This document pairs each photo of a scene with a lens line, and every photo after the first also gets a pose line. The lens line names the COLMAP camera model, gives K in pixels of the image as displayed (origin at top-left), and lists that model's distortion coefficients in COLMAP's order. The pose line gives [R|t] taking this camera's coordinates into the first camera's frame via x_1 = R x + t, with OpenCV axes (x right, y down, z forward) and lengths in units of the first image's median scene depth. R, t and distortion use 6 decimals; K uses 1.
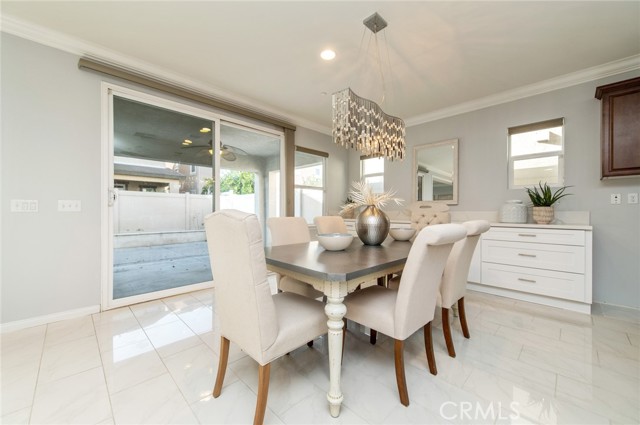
lens RADIAL K [[249.5, 0, 321.9], [0, 249.5, 210.7], [0, 0, 1]] dist [0.009839, -0.002435]
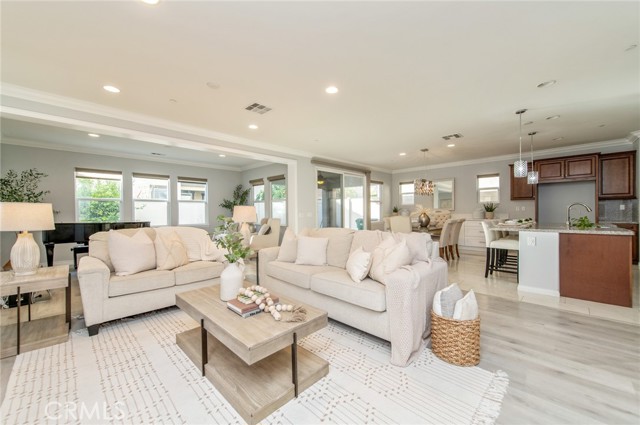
lens RADIAL K [[249.5, 0, 320.8], [0, 249.5, 213.0], [0, 0, 1]] dist [0.009839, -0.002435]
pose [[0.999767, -0.014081, 0.016353, -0.714955], [0.013881, 0.999828, 0.012292, -0.052519], [-0.016524, -0.012062, 0.999791, -1.267096]]
